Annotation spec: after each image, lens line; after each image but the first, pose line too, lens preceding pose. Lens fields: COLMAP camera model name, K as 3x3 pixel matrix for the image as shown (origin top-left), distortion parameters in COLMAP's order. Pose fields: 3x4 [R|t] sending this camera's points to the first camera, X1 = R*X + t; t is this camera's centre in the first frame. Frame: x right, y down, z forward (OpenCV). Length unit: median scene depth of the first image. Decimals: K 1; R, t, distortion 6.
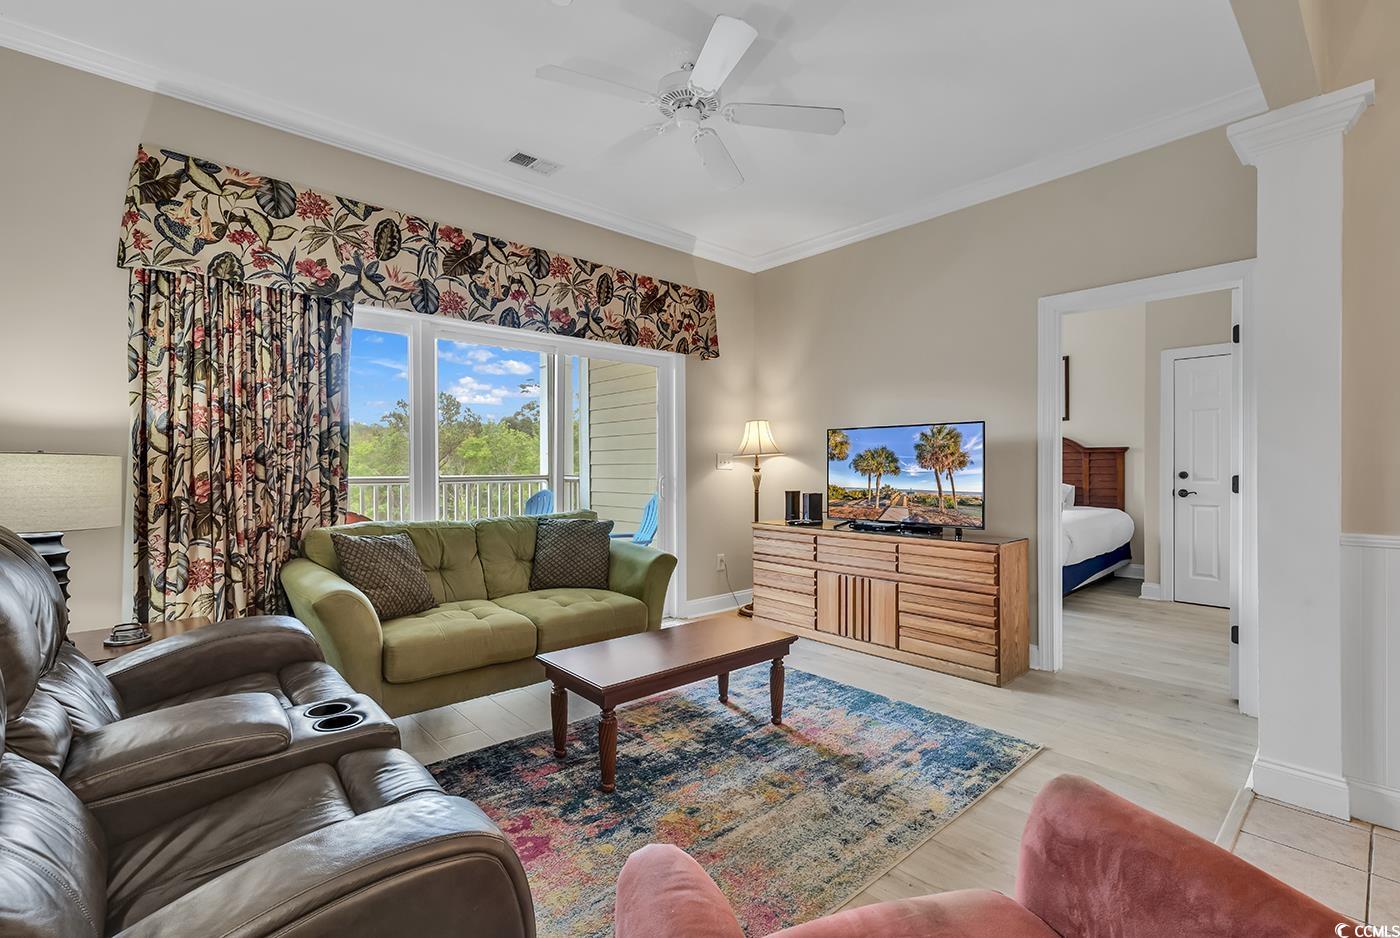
lens RADIAL K [[639.5, 0, 704.6], [0, 639.5, 473.7], [0, 0, 1]] dist [0.010812, 0.000278]
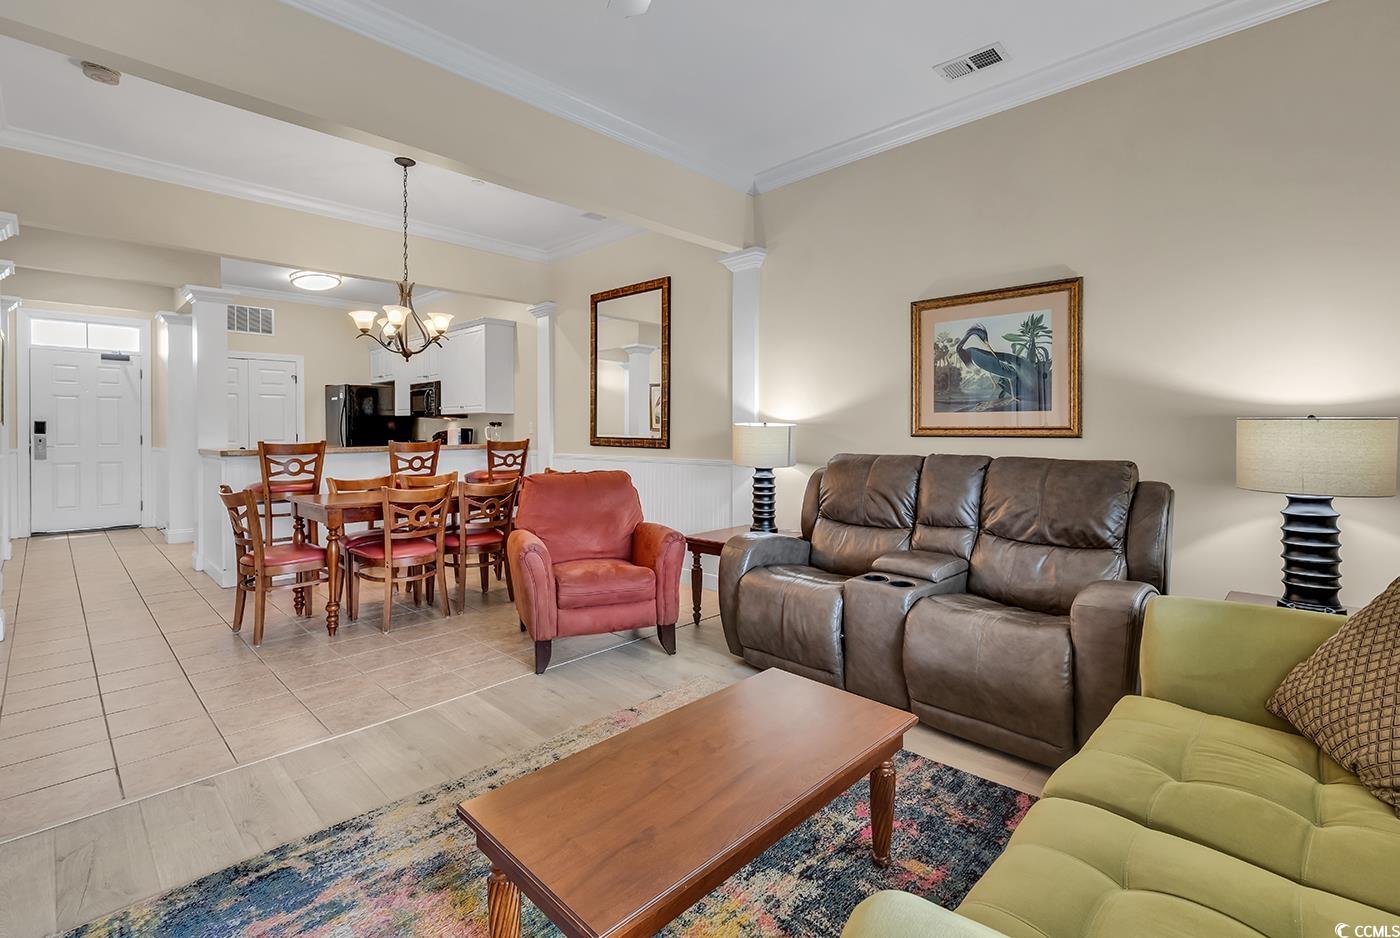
lens RADIAL K [[639.5, 0, 706.6], [0, 639.5, 441.6], [0, 0, 1]] dist [0.010812, 0.000278]
pose [[-0.997755, 0.003989, -0.066858, -0.000895], [0.002111, 0.999602, 0.028140, -0.014748], [0.066944, 0.027936, -0.997366, 1.216833]]
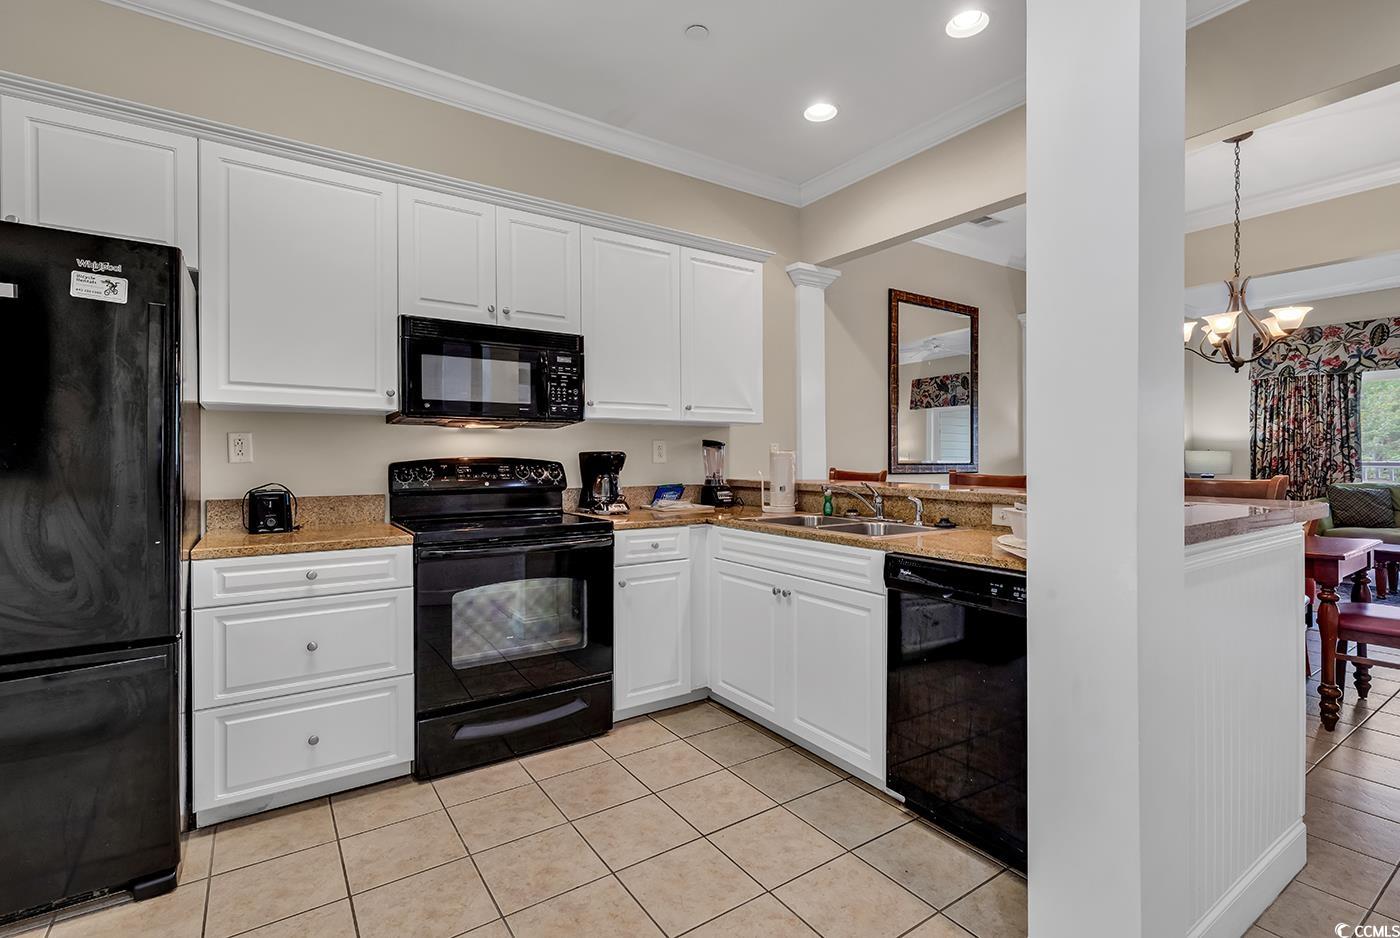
lens RADIAL K [[639.5, 0, 705.1], [0, 639.5, 458.7], [0, 0, 1]] dist [0.010812, 0.000278]
pose [[-0.135241, 0.006199, -0.990793, 1.558551], [-0.006261, 0.999955, 0.007111, 0.000917], [0.990793, 0.007165, -0.135196, -0.661275]]
